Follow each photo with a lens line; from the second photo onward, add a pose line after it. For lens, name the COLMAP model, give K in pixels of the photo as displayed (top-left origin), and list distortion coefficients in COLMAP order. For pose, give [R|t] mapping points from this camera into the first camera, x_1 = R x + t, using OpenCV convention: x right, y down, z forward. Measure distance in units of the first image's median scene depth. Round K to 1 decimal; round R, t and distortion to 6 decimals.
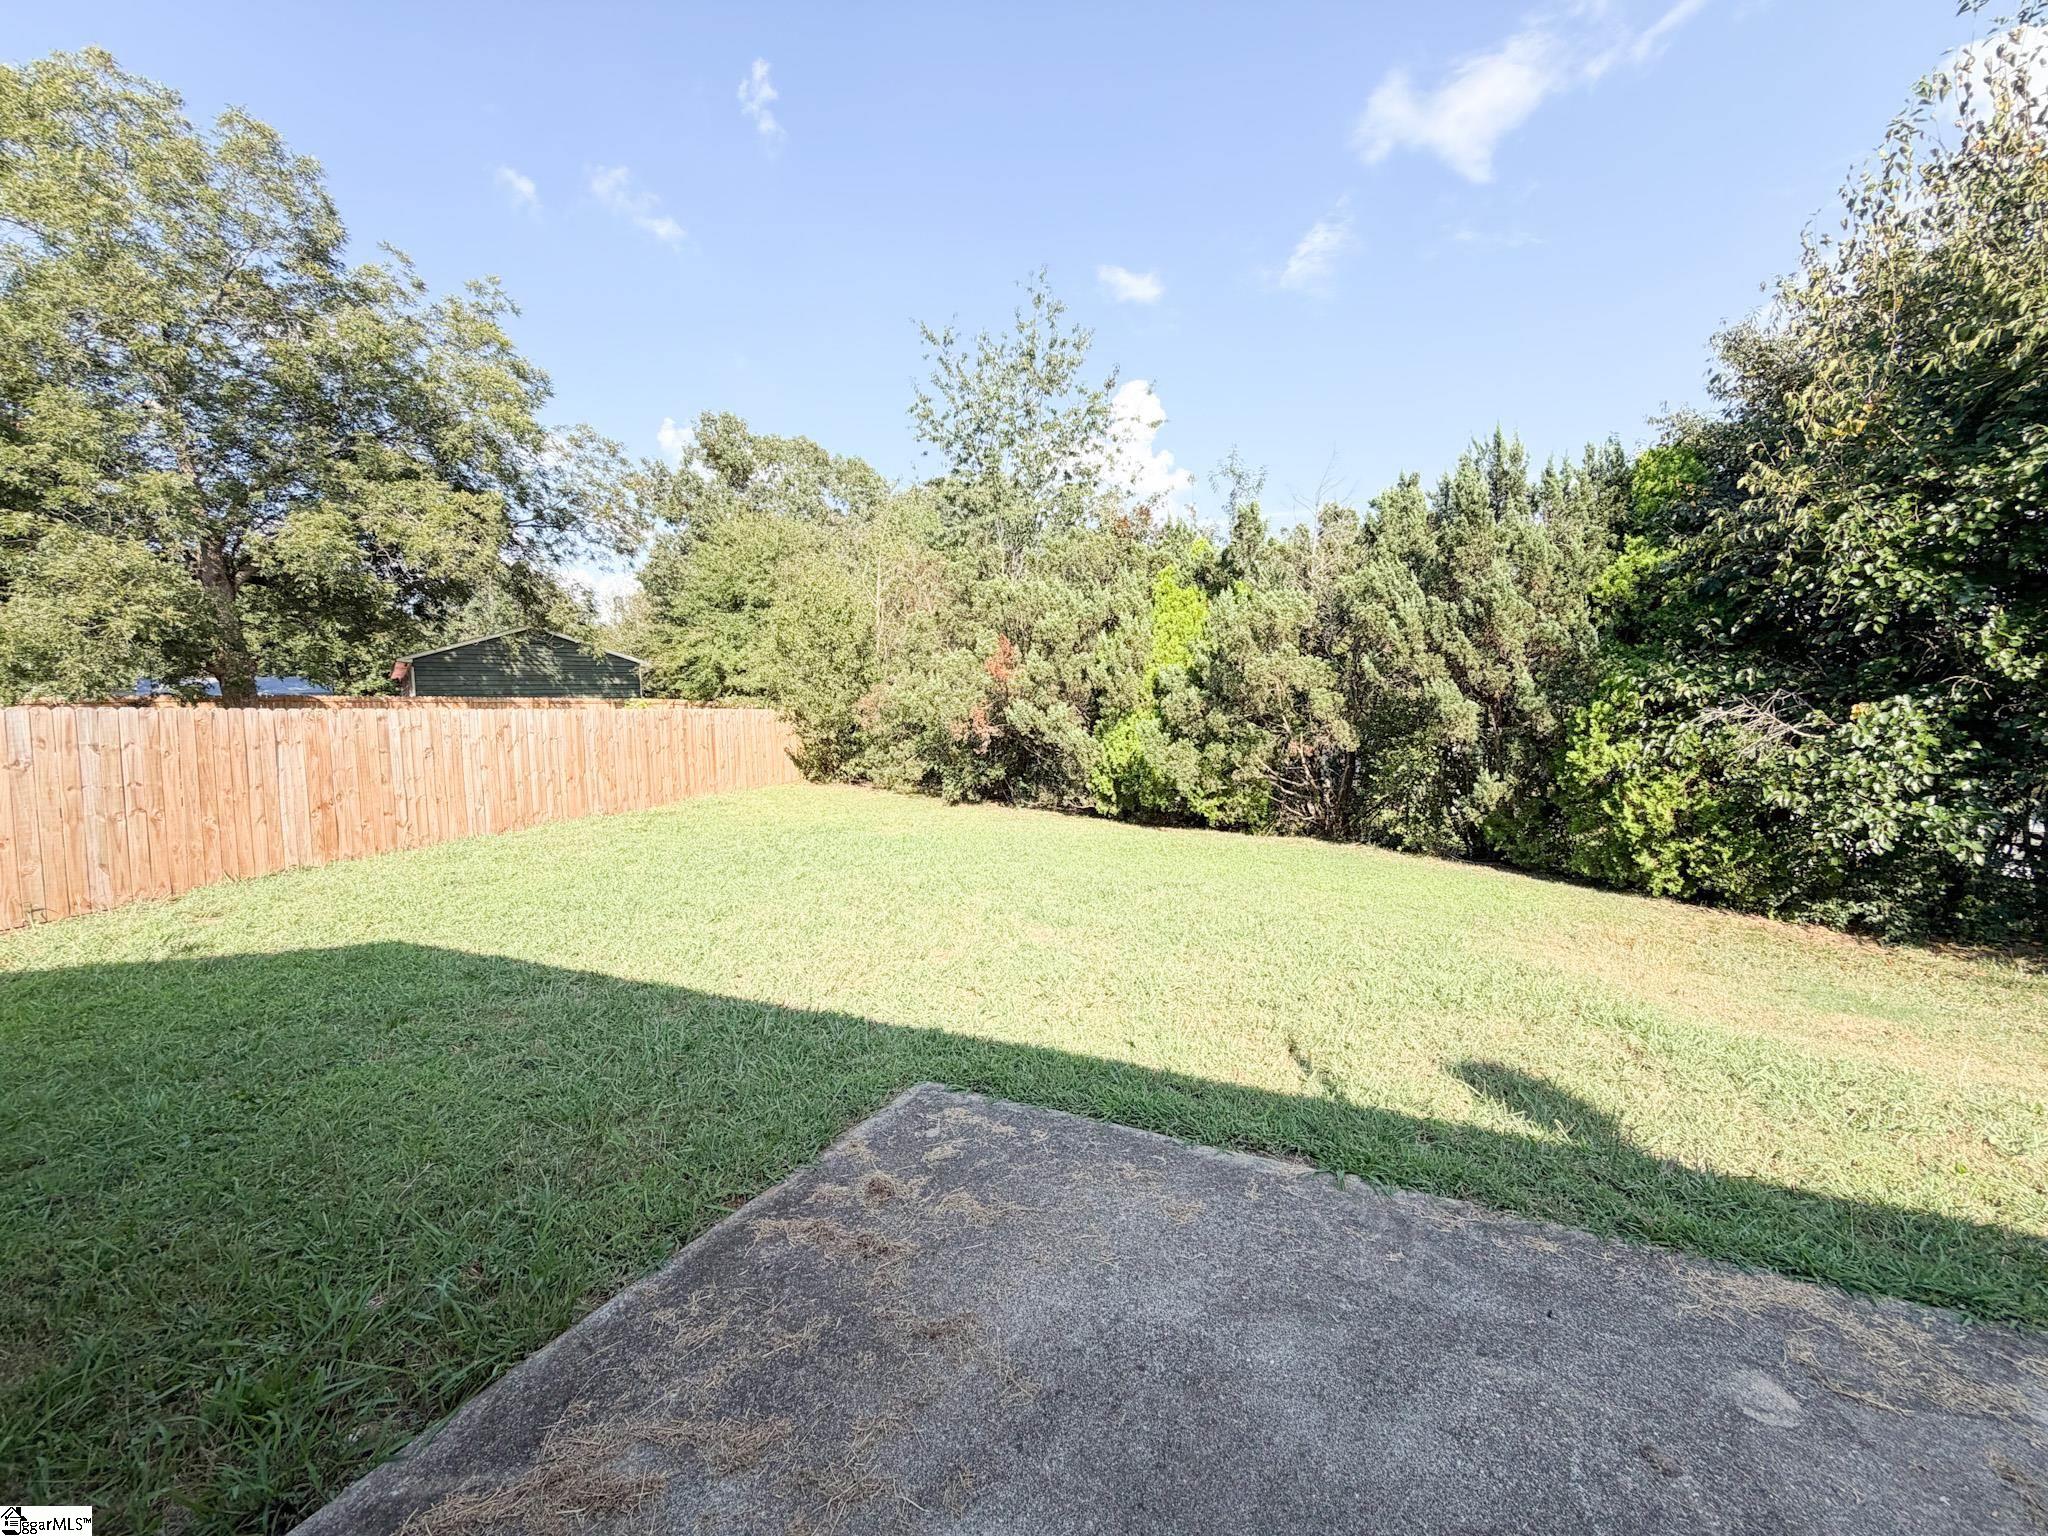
lens RADIAL K [[811.5, 0, 1024.0], [0, 811.5, 768.0], [0, 0, 1]] dist [0.000917, 0.000116]
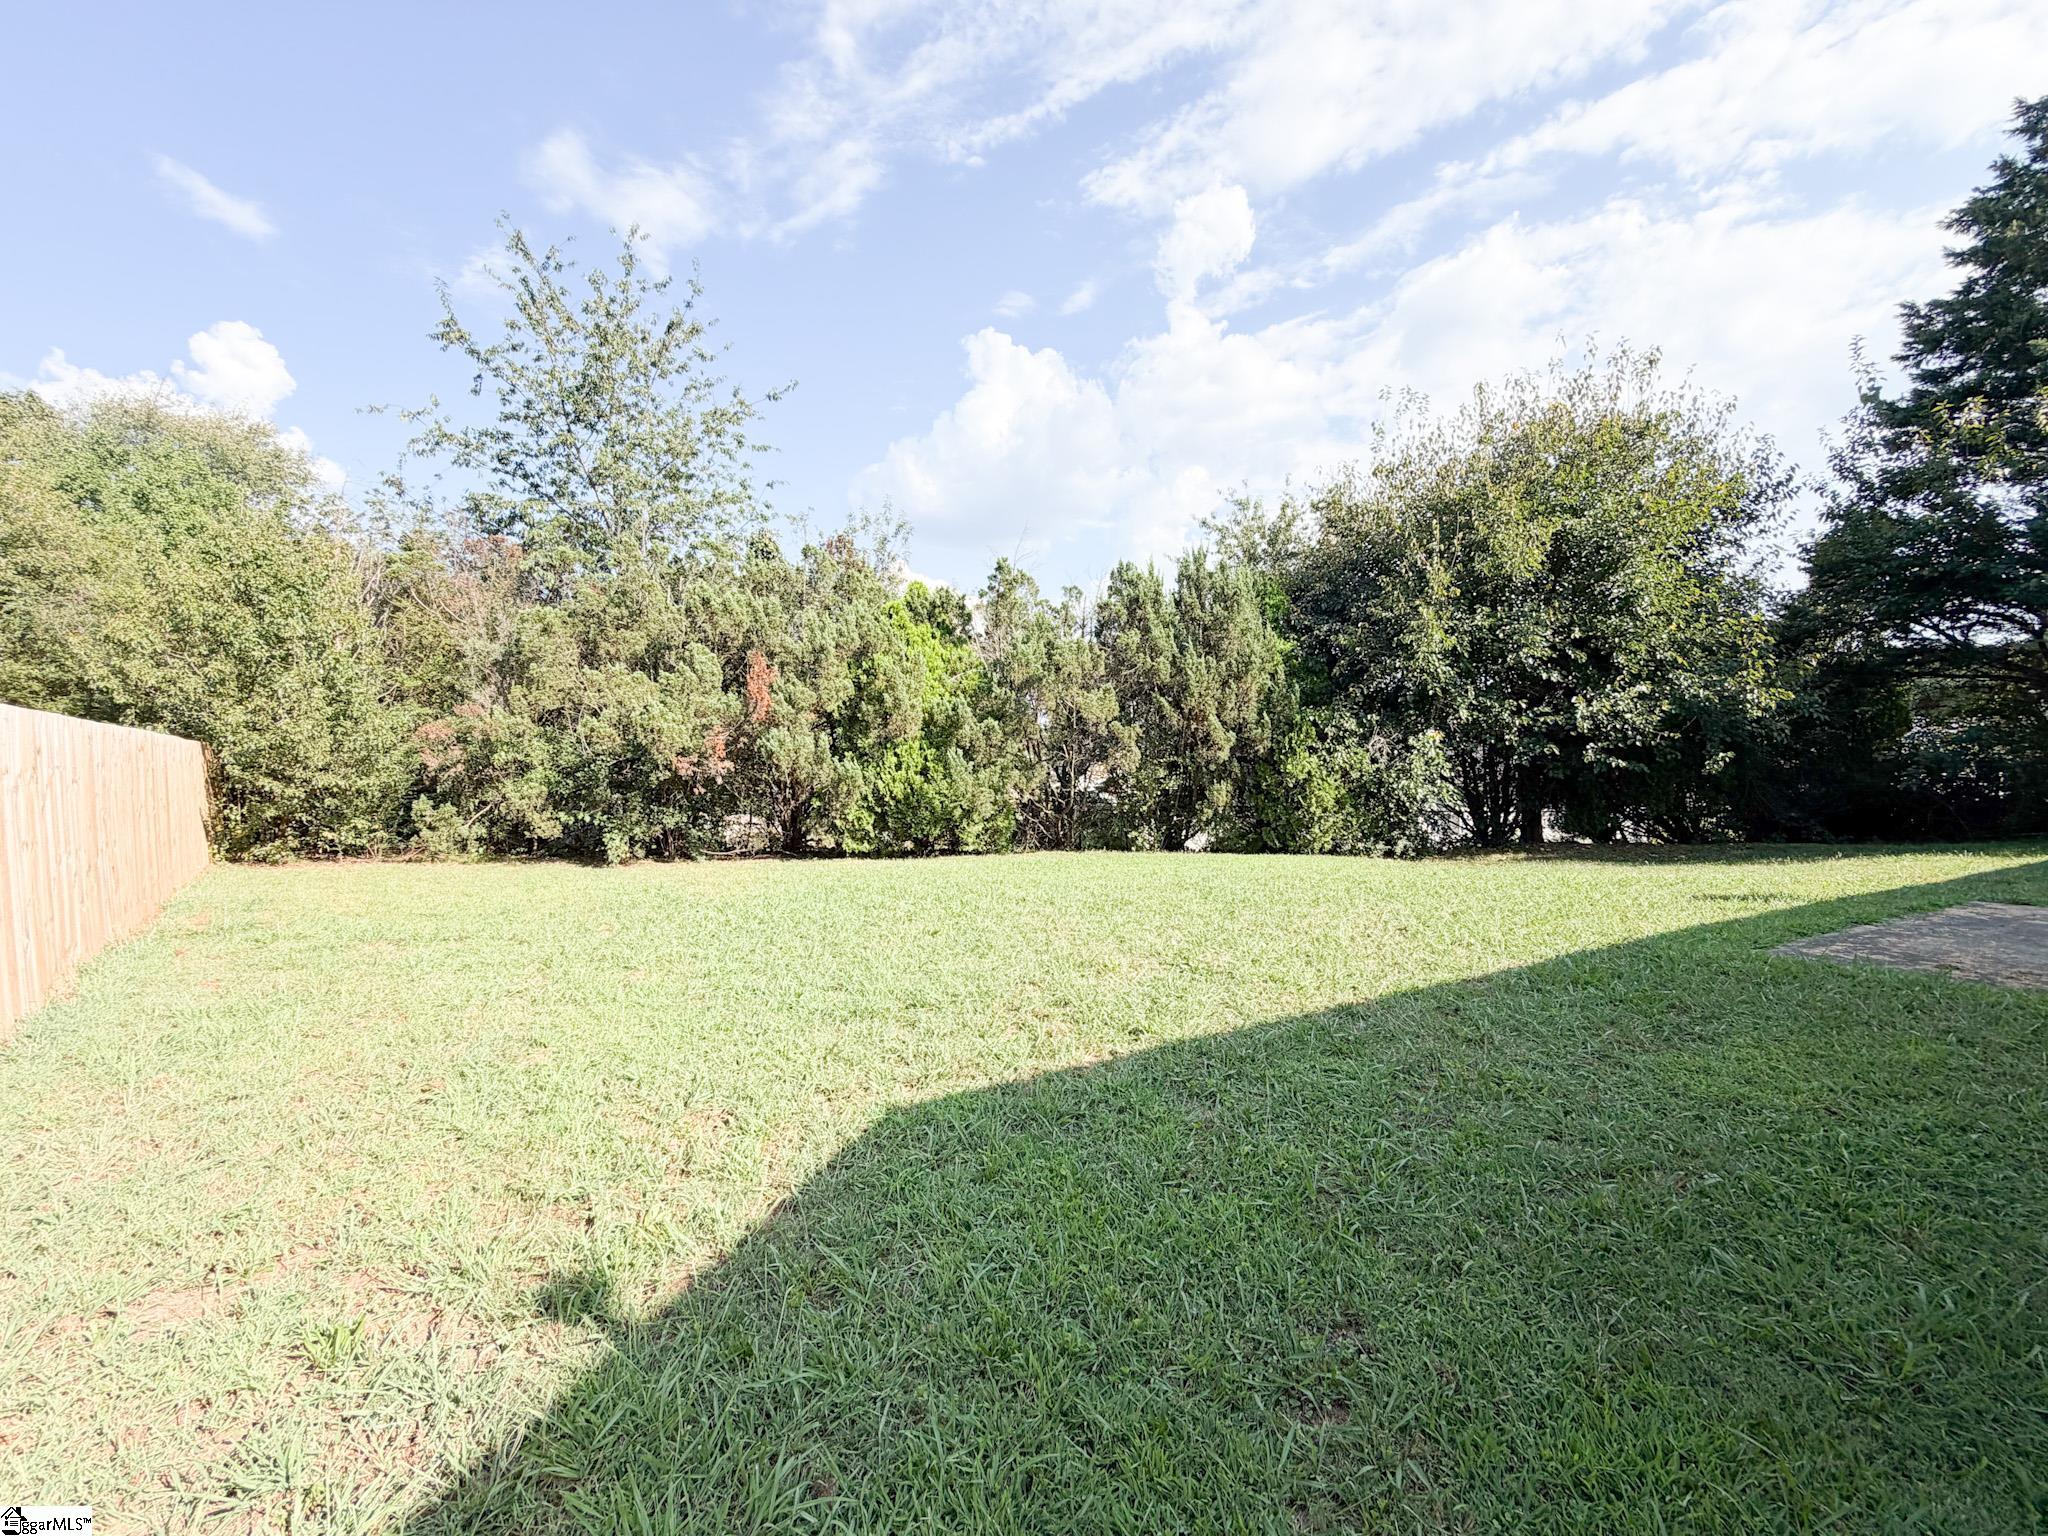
lens RADIAL K [[811.5, 0, 1024.0], [0, 811.5, 768.0], [0, 0, 1]] dist [0.000917, 0.000116]
pose [[0.628368, -0.007945, 0.777876, -0.621383], [0.065099, 0.996977, -0.042403, 0.015368], [-0.775188, 0.077284, 0.626986, 0.317295]]
